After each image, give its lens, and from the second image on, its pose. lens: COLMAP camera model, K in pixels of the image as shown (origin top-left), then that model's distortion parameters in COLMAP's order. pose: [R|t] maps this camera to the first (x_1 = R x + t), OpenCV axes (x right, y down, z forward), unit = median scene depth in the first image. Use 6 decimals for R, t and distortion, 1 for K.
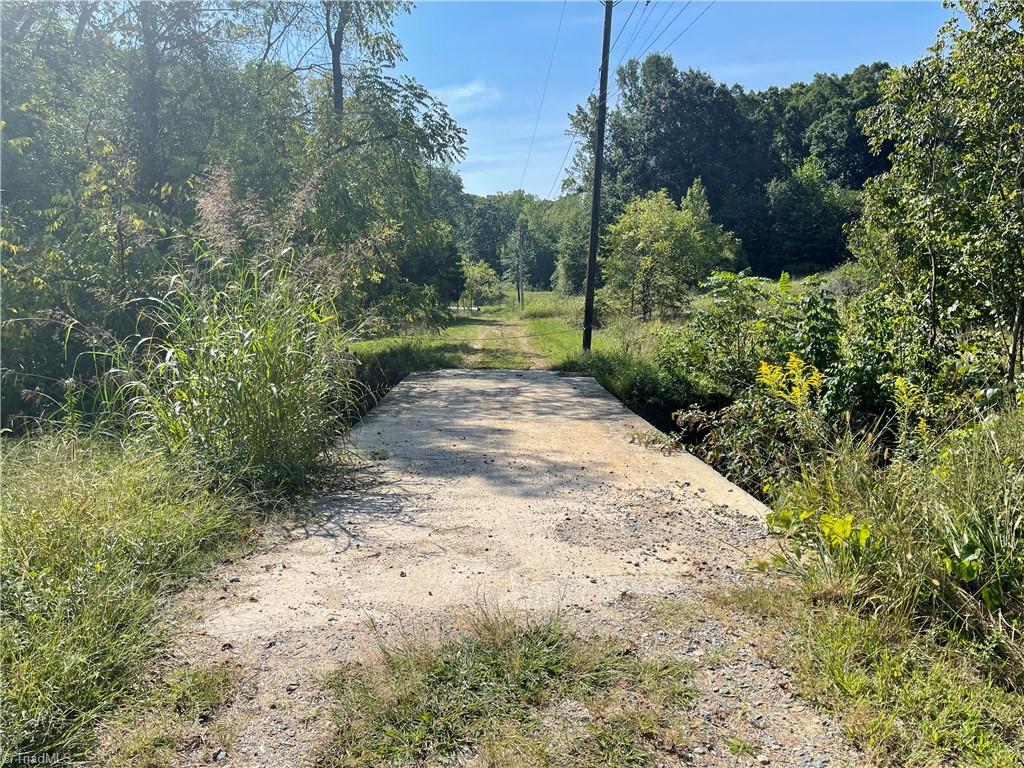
lens RADIAL K [[771.6, 0, 507.4], [0, 771.6, 398.9], [0, 0, 1]] dist [0.080062, -0.109758]
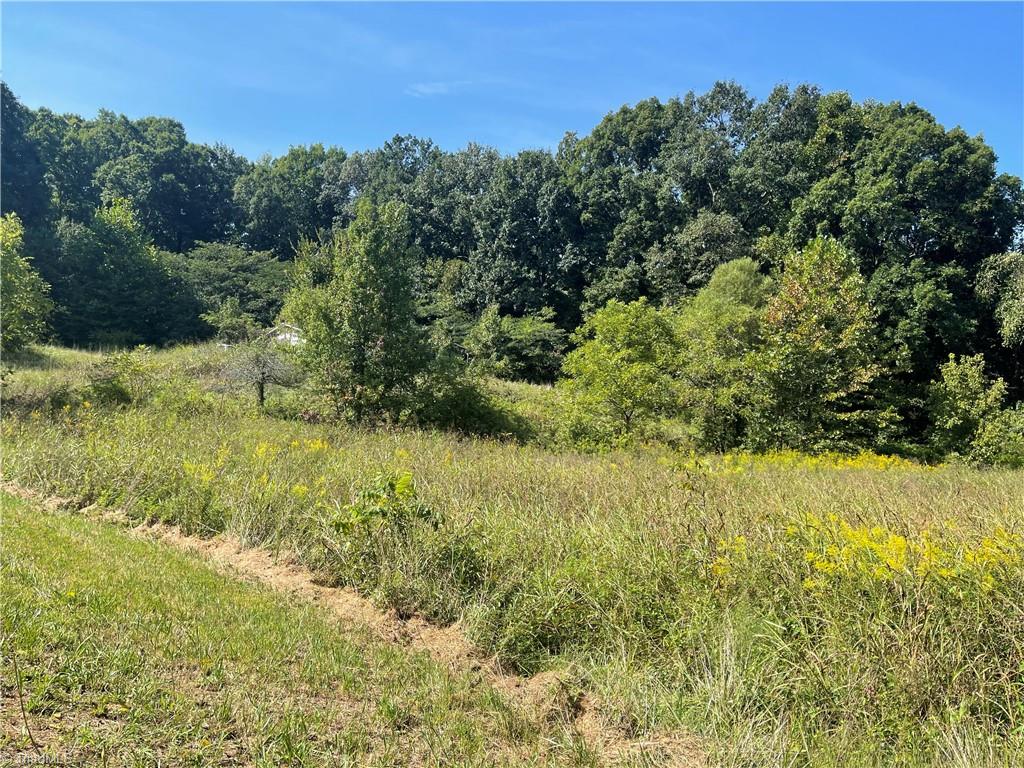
lens RADIAL K [[771.6, 0, 507.4], [0, 771.6, 398.9], [0, 0, 1]] dist [0.080062, -0.109758]
pose [[0.602434, 0.033175, 0.797479, -0.000695], [0.046813, 0.995947, -0.076795, -0.027243], [-0.796795, 0.083596, 0.598440, 0.215334]]
